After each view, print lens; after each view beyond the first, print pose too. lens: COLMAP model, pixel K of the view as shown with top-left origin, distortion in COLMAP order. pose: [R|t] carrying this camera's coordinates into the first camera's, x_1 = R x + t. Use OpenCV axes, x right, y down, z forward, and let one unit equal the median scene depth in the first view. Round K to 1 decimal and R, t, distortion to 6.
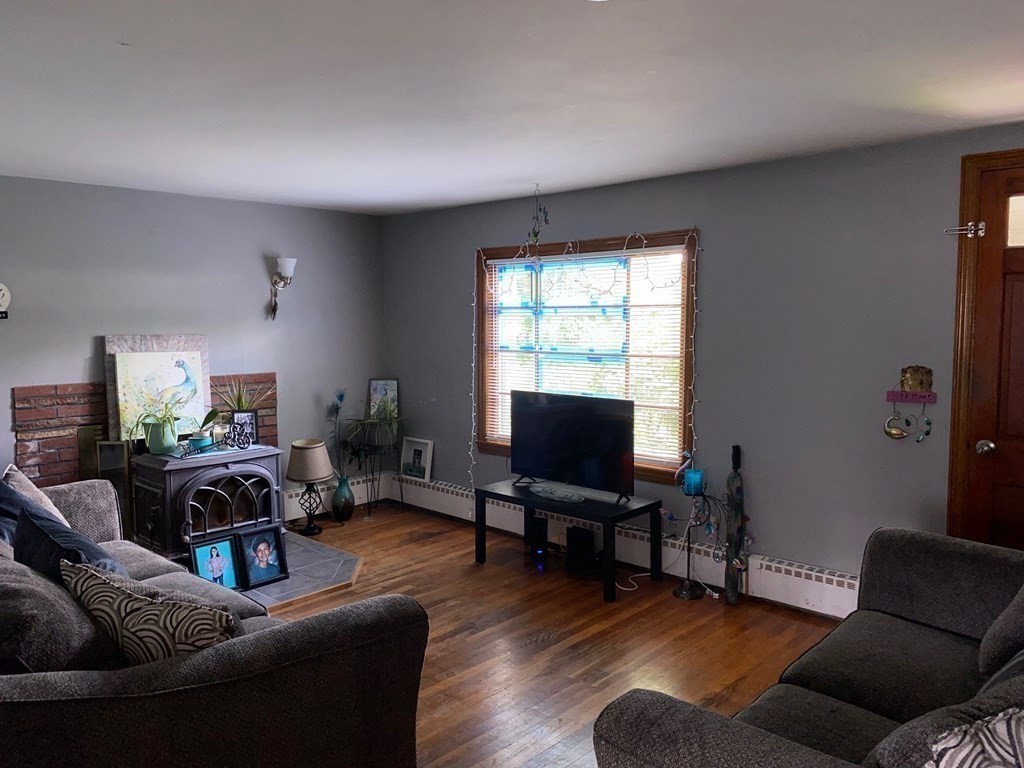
lens RADIAL K [[779.4, 0, 516.6], [0, 779.4, 386.7], [0, 0, 1]] dist [0.040314, -0.062291]
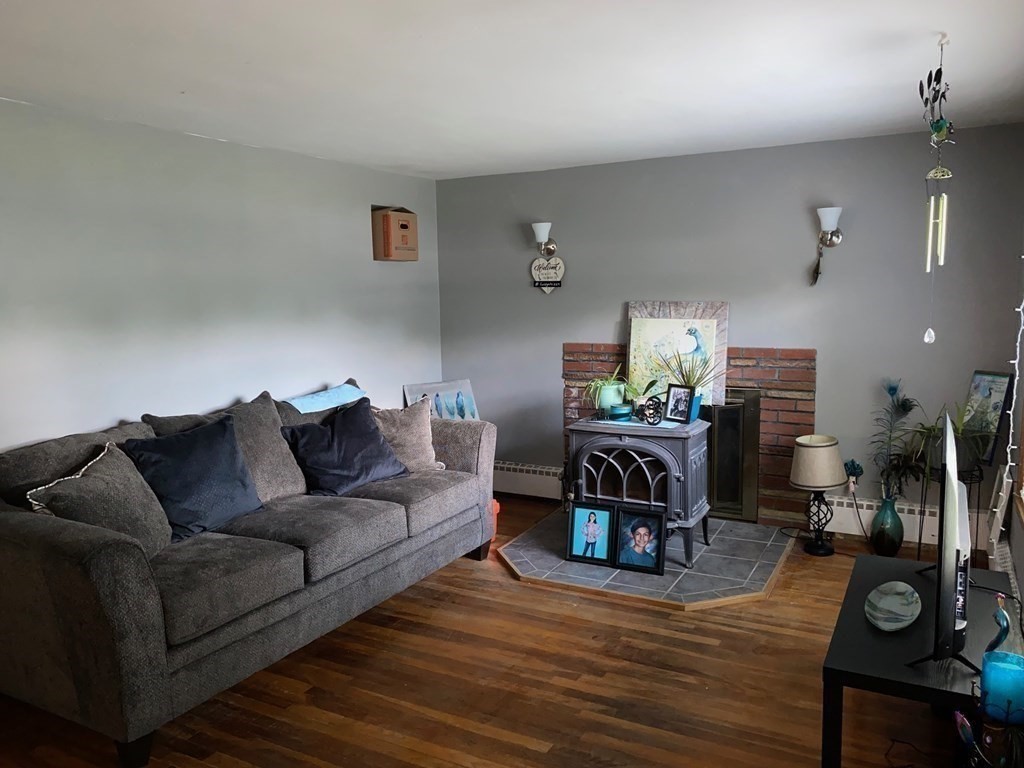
lens RADIAL K [[779.4, 0, 515.8], [0, 779.4, 376.3], [0, 0, 1]] dist [0.040314, -0.062291]
pose [[0.241473, 0.109984, -0.964155, 0.509344], [-0.074324, 0.992734, 0.094630, -0.054960], [0.967557, 0.048810, 0.247893, 0.603584]]
